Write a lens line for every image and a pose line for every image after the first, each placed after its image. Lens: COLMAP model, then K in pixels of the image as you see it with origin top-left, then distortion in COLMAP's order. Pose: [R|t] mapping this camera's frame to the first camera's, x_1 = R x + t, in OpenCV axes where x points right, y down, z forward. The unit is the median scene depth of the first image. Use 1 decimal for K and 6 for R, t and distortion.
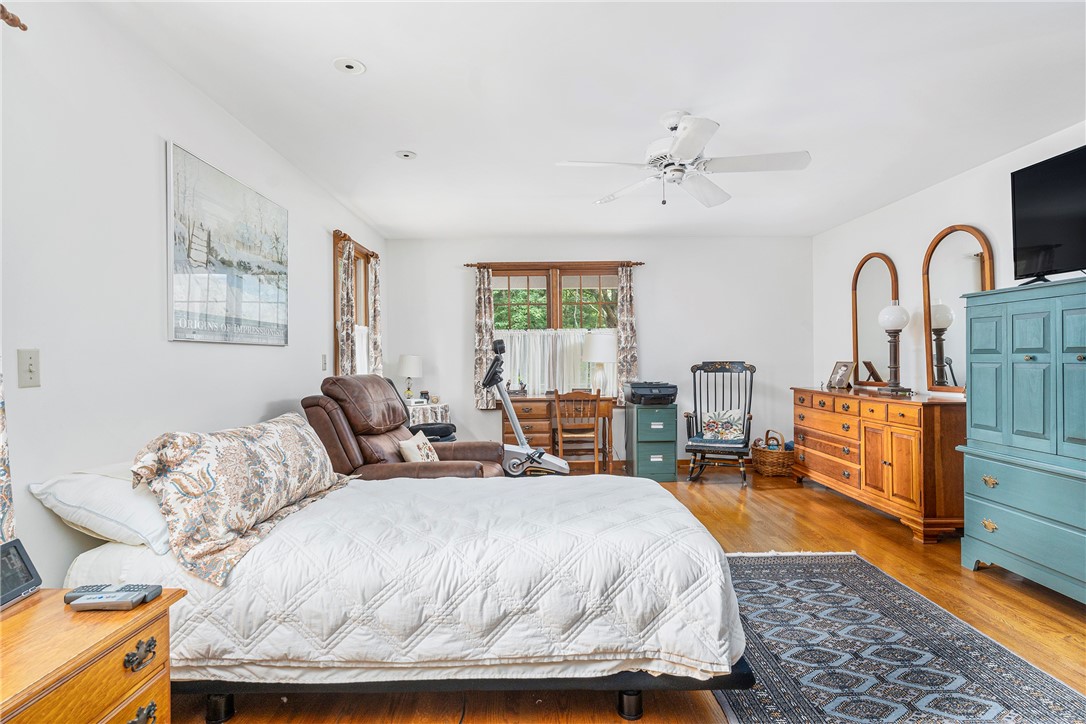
lens RADIAL K [[541.3, 0, 543.2], [0, 541.3, 354.7], [0, 0, 1]] dist [0.000649, 0.000343]
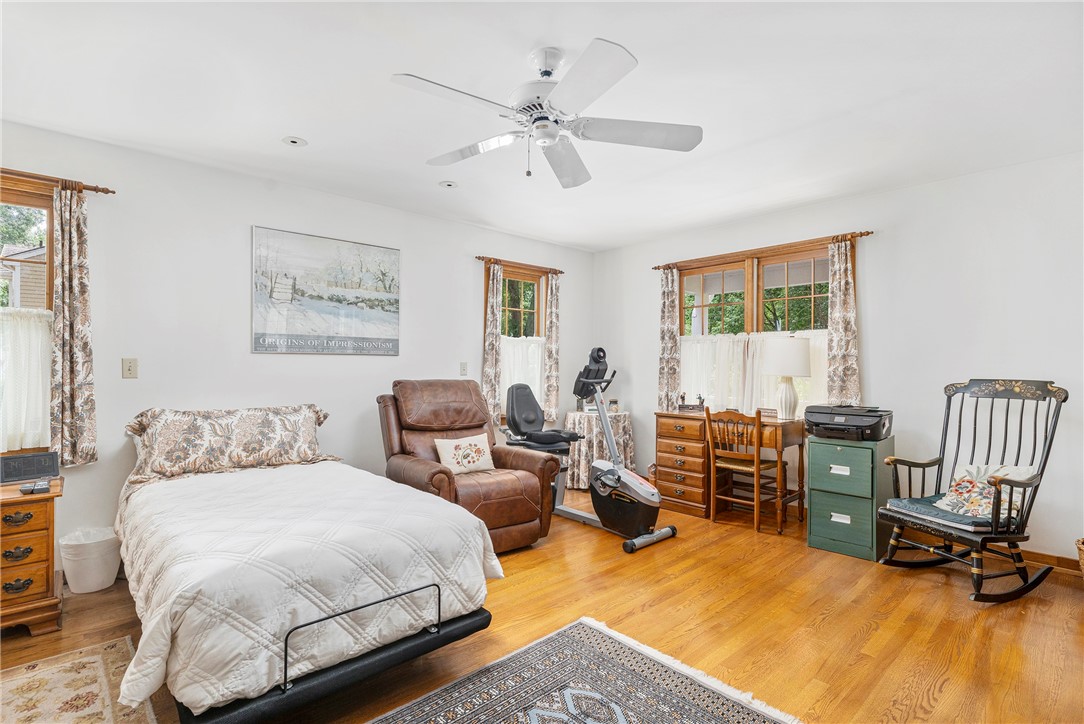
lens RADIAL K [[520.8, 0, 542.0], [0, 520.8, 362.0], [0, 0, 1]] dist [-0.001118, -0.000389]
pose [[0.662830, 0.007546, -0.748732, 0.449842], [-0.007864, 0.999964, 0.003116, -0.004464], [0.748729, 0.003822, 0.662865, 0.283514]]
